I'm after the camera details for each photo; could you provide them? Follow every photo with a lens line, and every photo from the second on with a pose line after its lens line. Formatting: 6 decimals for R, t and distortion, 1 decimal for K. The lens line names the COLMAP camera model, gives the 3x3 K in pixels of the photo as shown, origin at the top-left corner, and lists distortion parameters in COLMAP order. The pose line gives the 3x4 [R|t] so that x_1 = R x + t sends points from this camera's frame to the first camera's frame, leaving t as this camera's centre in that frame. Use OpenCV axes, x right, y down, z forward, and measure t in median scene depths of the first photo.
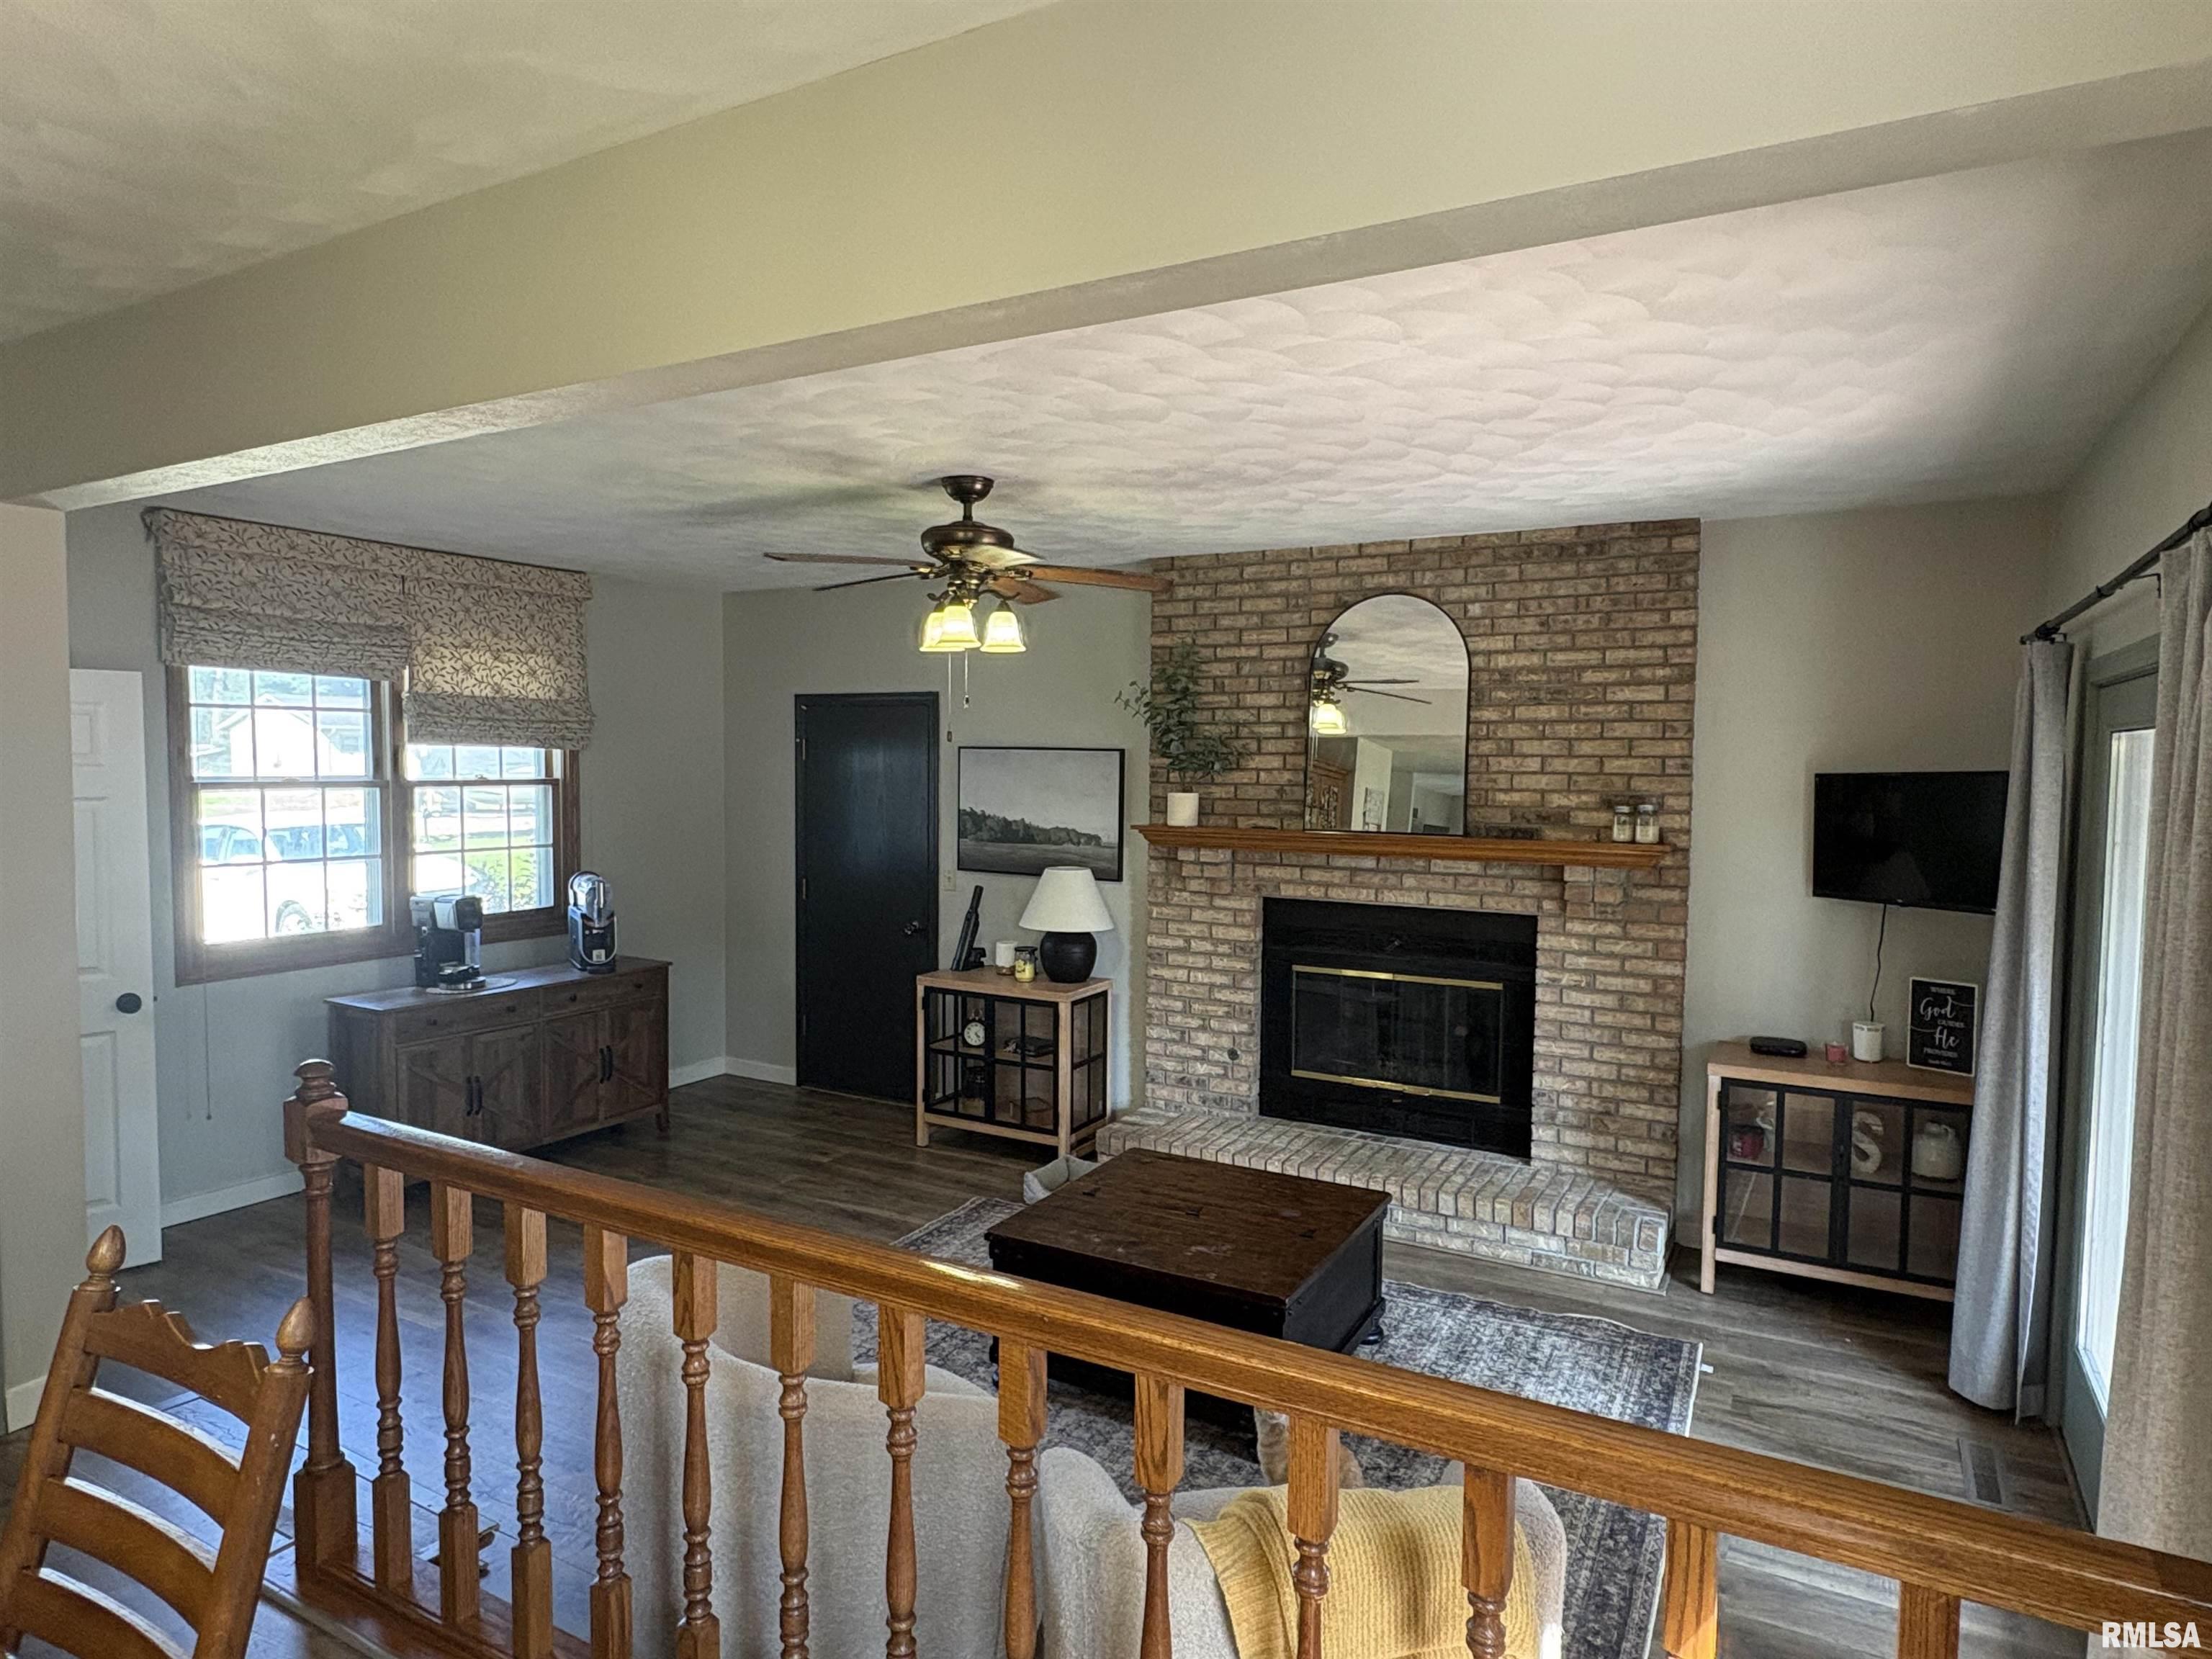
lens RADIAL K [[1291.8, 0, 1107.5], [0, 1291.8, 833.5], [0, 0, 1]] dist [0.001383, 0.000208]
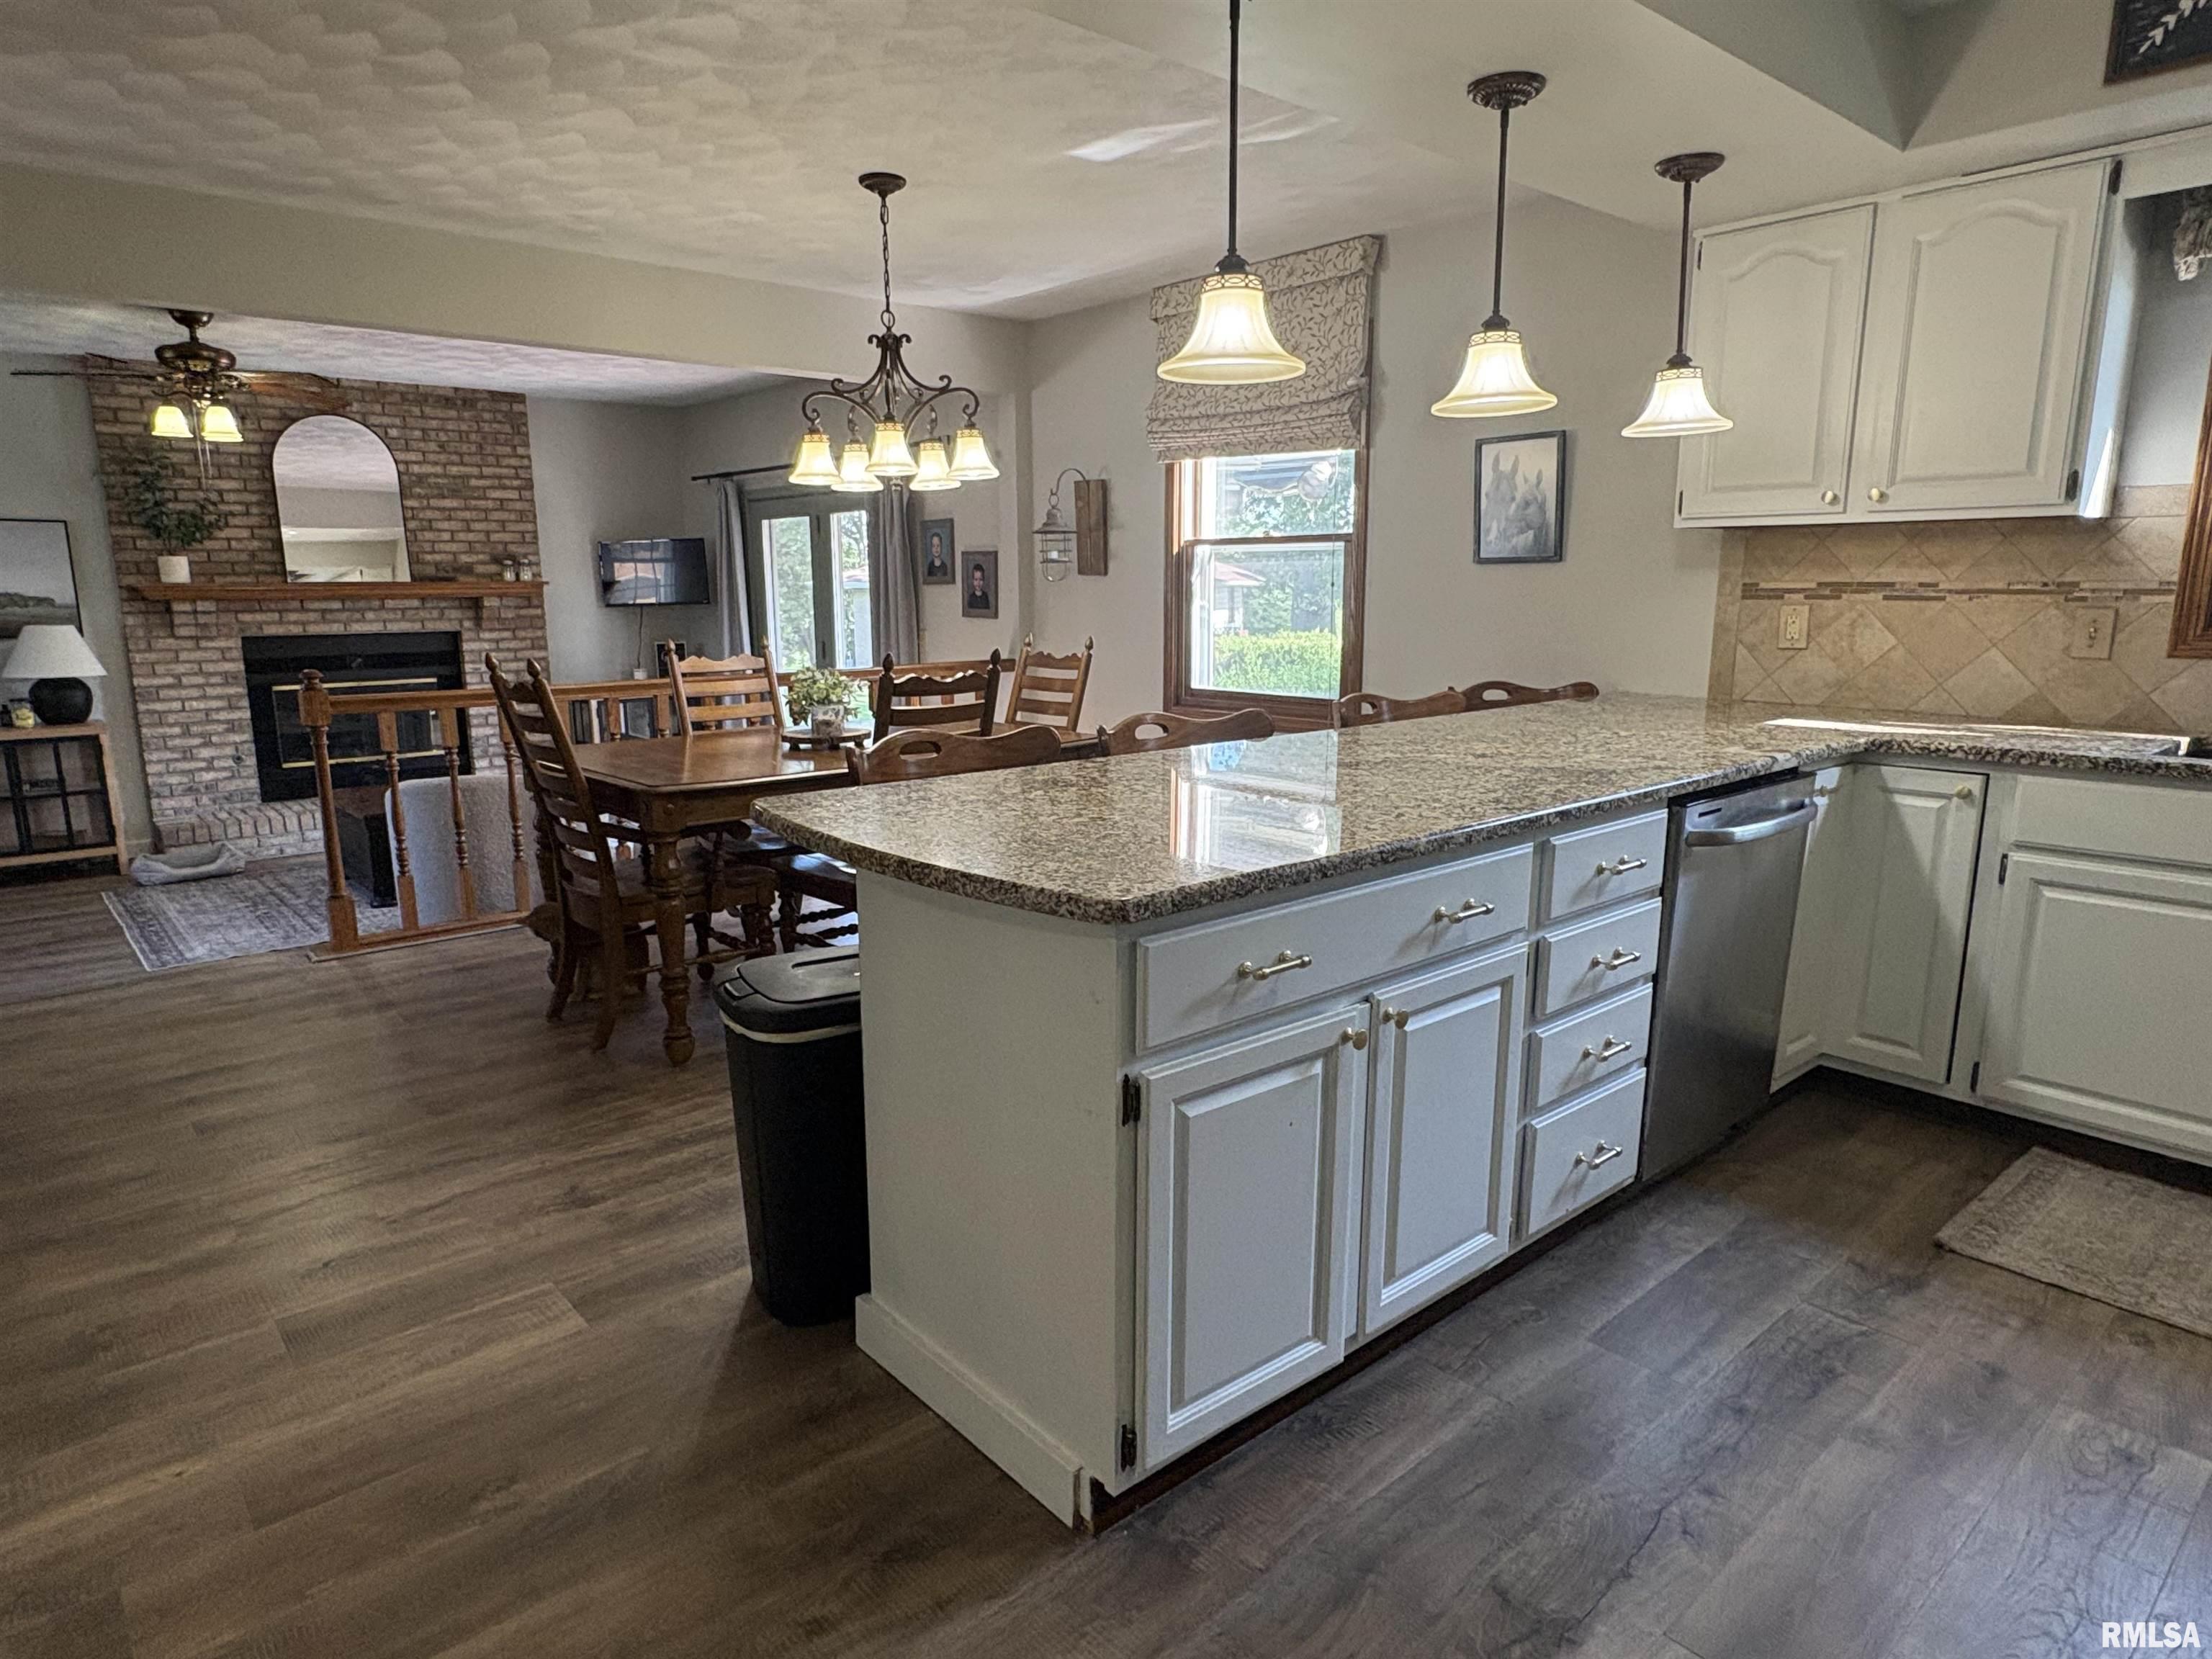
lens RADIAL K [[1291.8, 0, 1094.1], [0, 1291.8, 828.3], [0, 0, 1]] dist [0.001383, 0.000208]
pose [[0.335847, -0.189384, 0.922681, -0.944388], [0.065128, 0.981903, 0.177834, 0.069846], [-0.939662, 0.000367, 0.342103, -0.309046]]
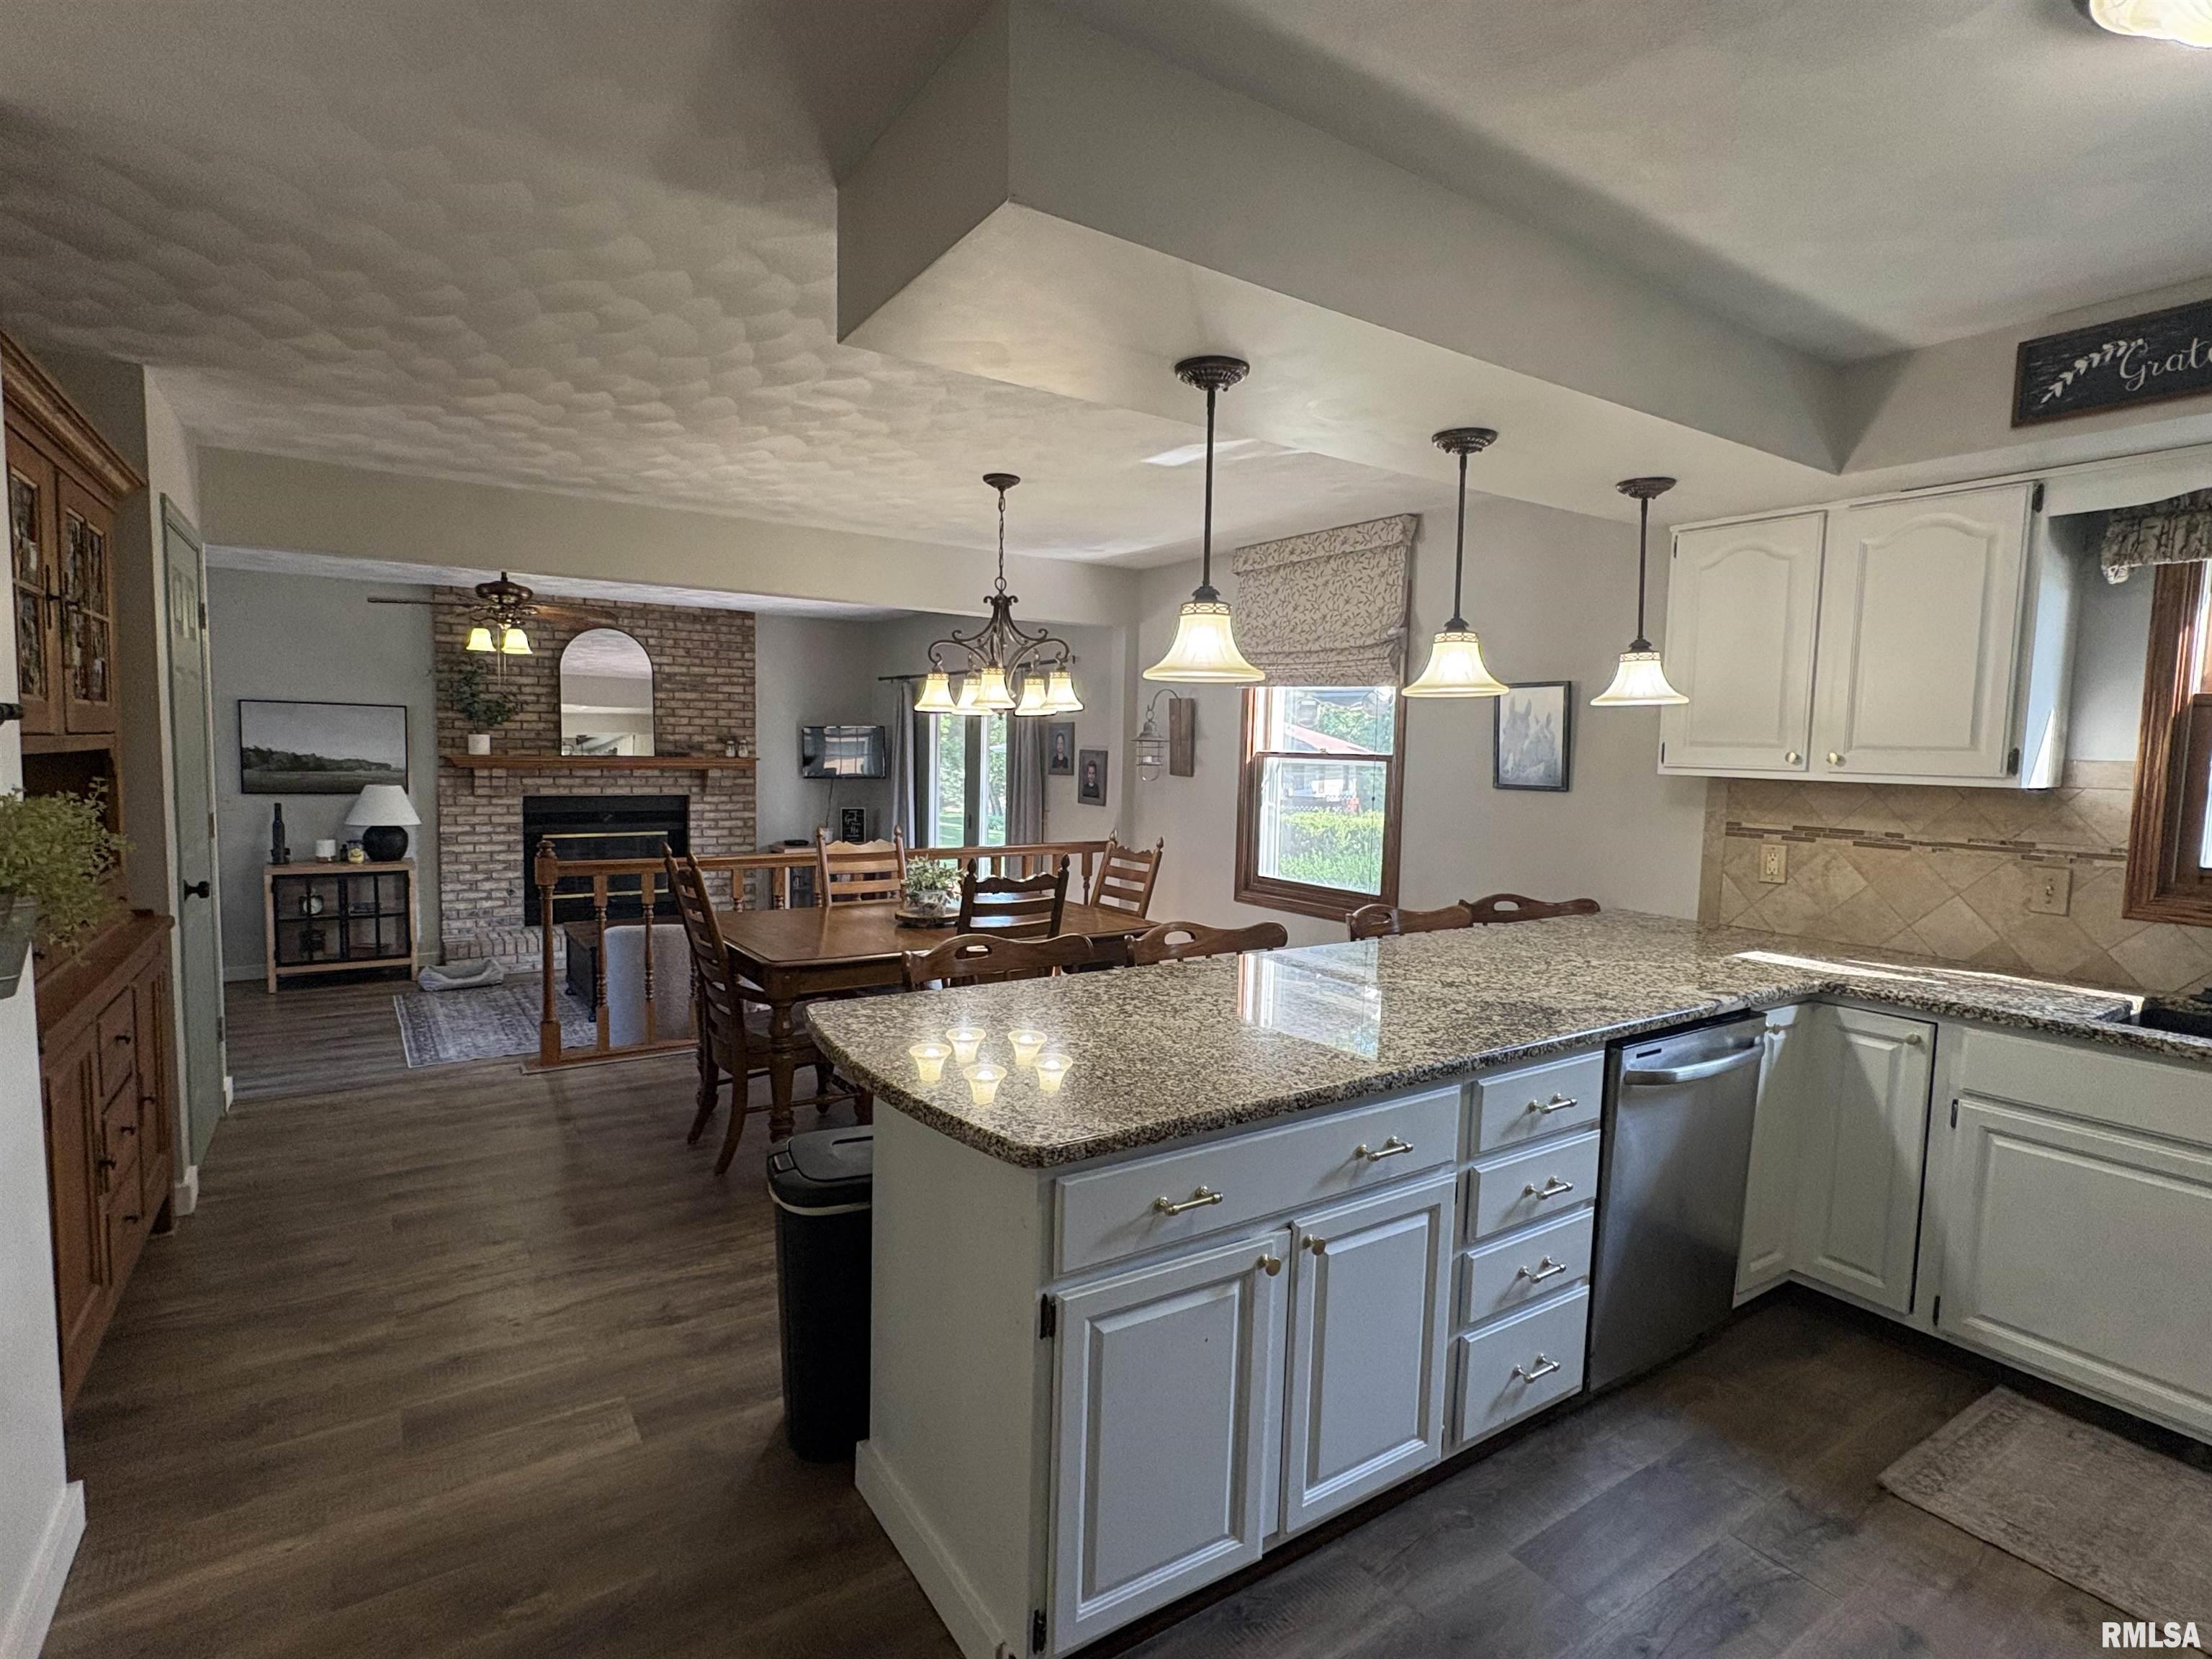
lens RADIAL K [[1098.9, 0, 1099.5], [0, 1098.9, 829.1], [0, 0, 1]] dist [0.001488, -0.000218]
pose [[0.448980, -0.069321, 0.890849, -0.924275], [0.034909, 0.997586, 0.060033, 0.035260], [-0.892860, 0.004145, 0.450316, -0.363820]]
